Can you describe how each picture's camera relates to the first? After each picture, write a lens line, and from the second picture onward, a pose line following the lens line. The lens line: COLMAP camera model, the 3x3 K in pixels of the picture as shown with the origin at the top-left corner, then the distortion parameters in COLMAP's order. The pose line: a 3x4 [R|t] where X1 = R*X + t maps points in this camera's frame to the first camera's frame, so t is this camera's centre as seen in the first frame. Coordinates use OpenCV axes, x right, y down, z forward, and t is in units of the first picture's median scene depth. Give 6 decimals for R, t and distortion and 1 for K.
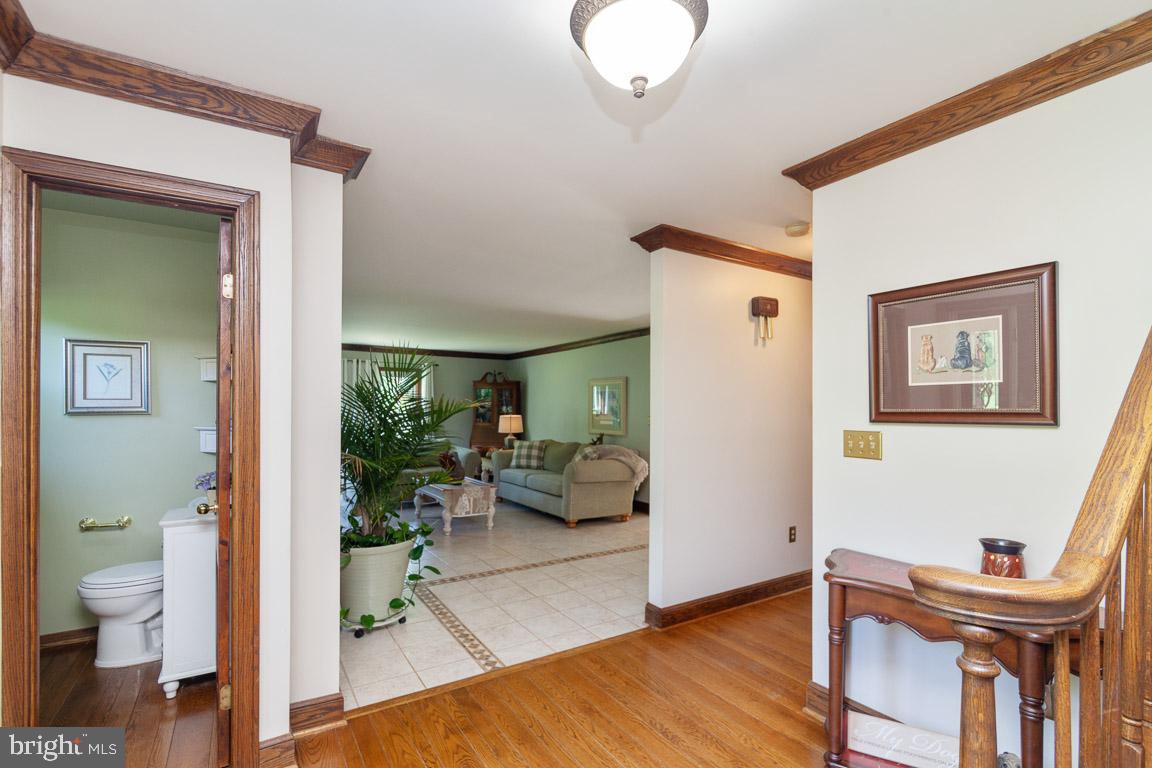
lens RADIAL K [[537.9, 0, 572.4], [0, 537.9, 412.2], [0, 0, 1]] dist [0.001304, 0.000307]
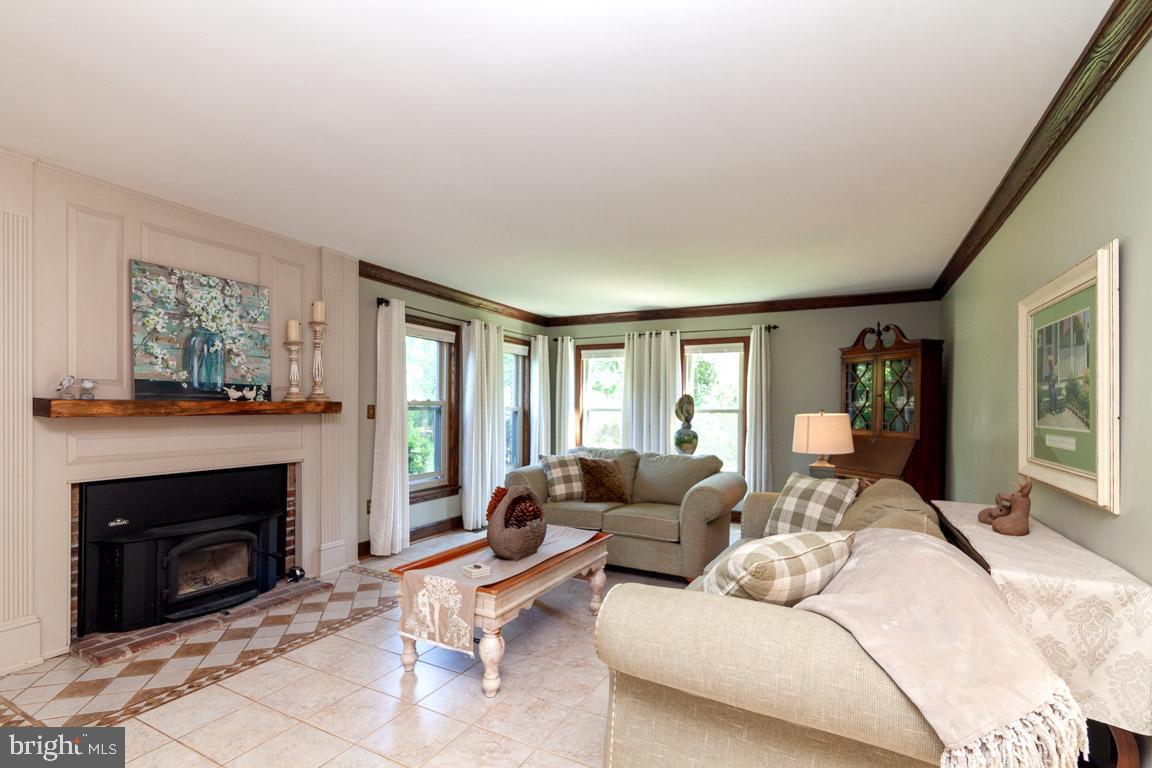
lens RADIAL K [[529.3, 0, 578.3], [0, 529.3, 404.4], [0, 0, 1]] dist [-0.002365, -0.000189]
pose [[0.508783, -0.003548, -0.860888, 0.164748], [-0.012188, 0.999862, -0.011324, 0.006445], [0.860809, 0.016254, 0.508669, 0.658410]]
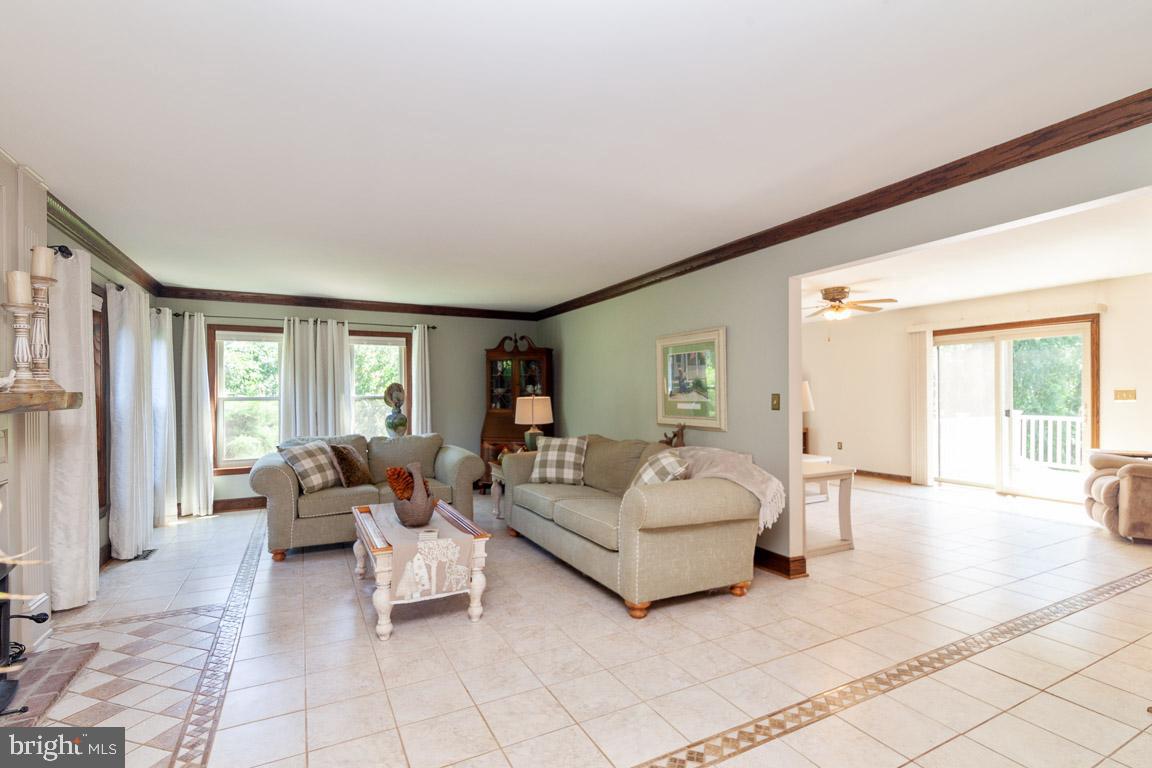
lens RADIAL K [[541.4, 0, 577.3], [0, 541.4, 396.4], [0, 0, 1]] dist [-0.001183, 0.000095]
pose [[0.996726, -0.011079, -0.080086, -0.011668], [0.010900, 0.999937, -0.002676, 0.008158], [0.080111, 0.001795, 0.996784, 0.386305]]
